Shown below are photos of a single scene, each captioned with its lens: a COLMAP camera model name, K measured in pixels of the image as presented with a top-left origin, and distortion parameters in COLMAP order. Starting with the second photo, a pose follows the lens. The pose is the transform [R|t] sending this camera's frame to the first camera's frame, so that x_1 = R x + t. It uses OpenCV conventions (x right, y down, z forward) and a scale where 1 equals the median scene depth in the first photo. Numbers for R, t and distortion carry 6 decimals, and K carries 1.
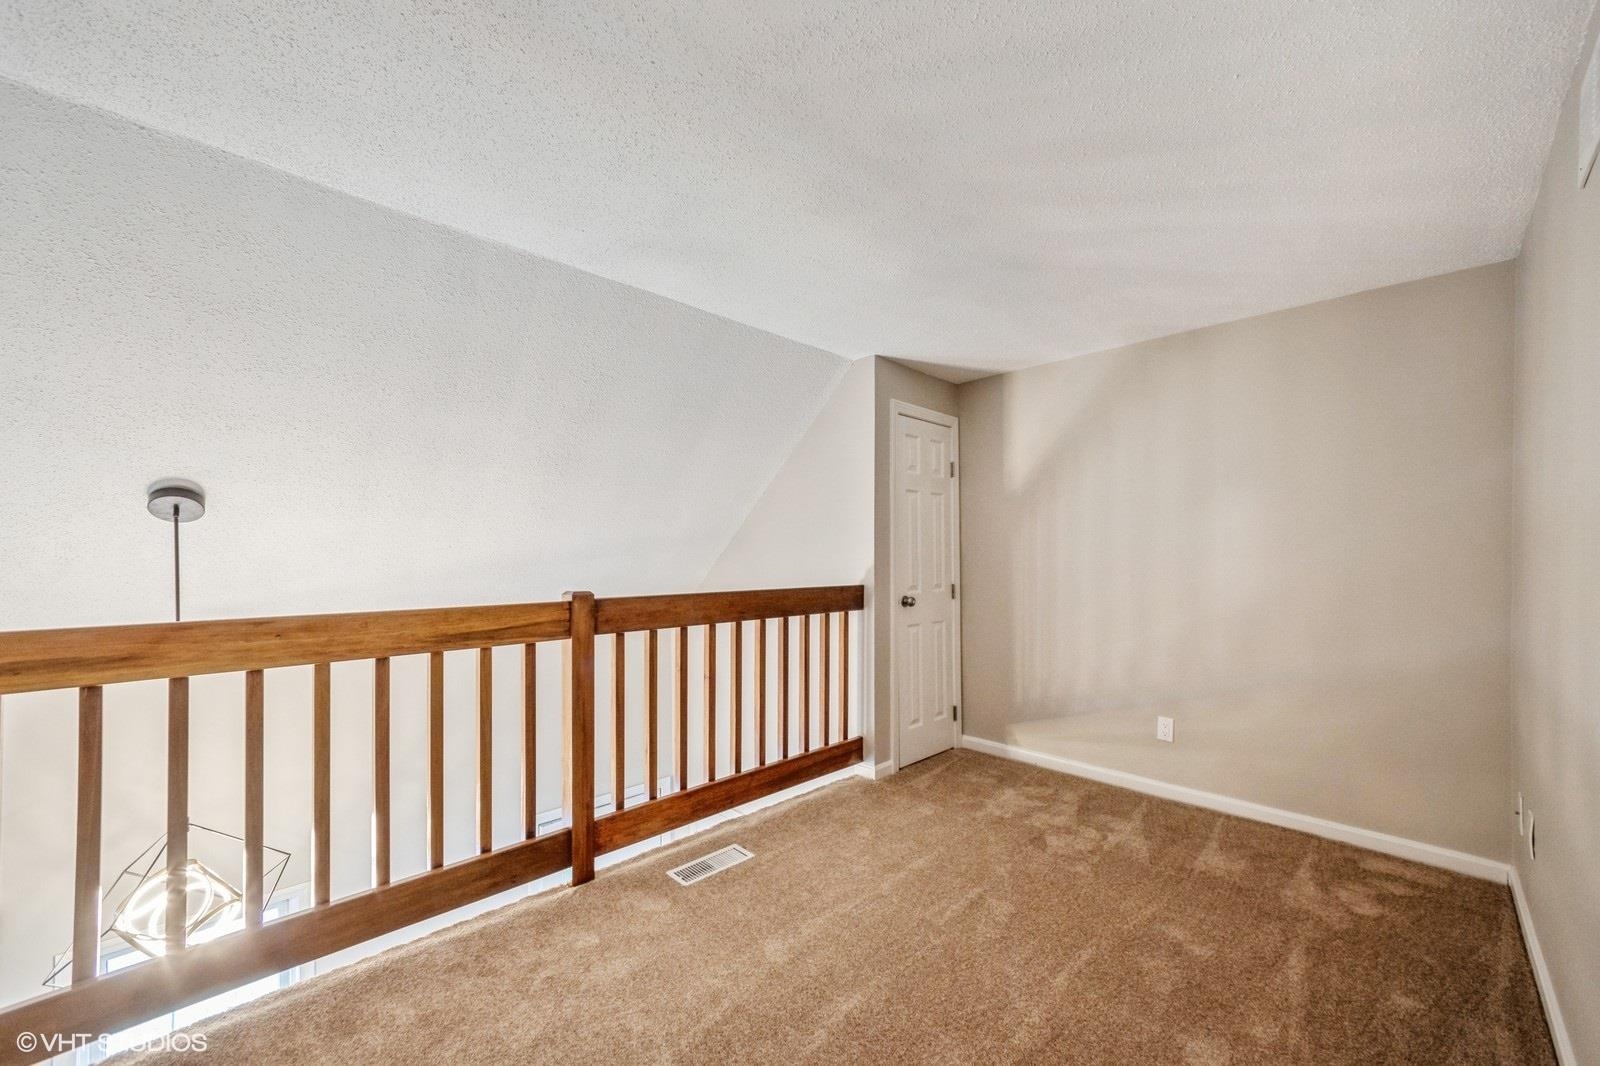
lens RADIAL K [[627.9, 0, 792.9], [0, 627.9, 540.0], [0, 0, 1]] dist [0.001650, 0.000385]
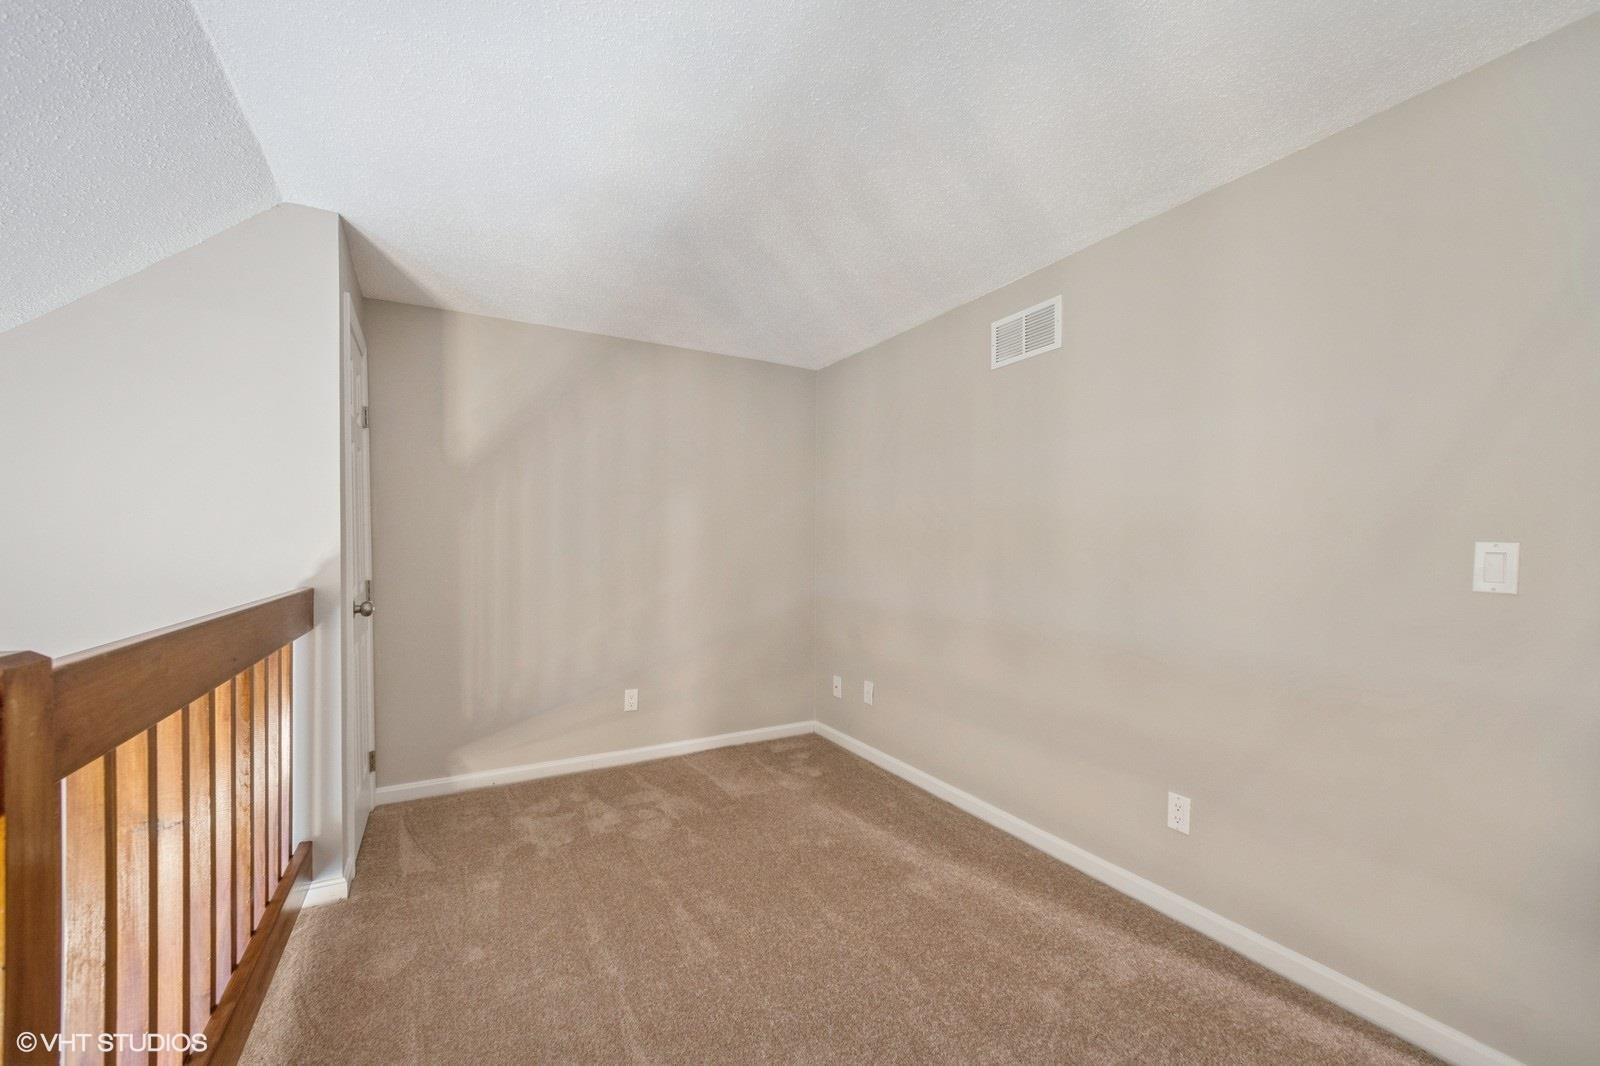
lens RADIAL K [[627.9, 0, 795.0], [0, 627.9, 542.7], [0, 0, 1]] dist [0.001650, 0.000385]
pose [[0.280164, 0.000745, 0.959952, -0.369652], [-0.014119, 0.999895, 0.003345, 0.019809], [-0.959848, -0.014491, 0.280145, 0.422288]]
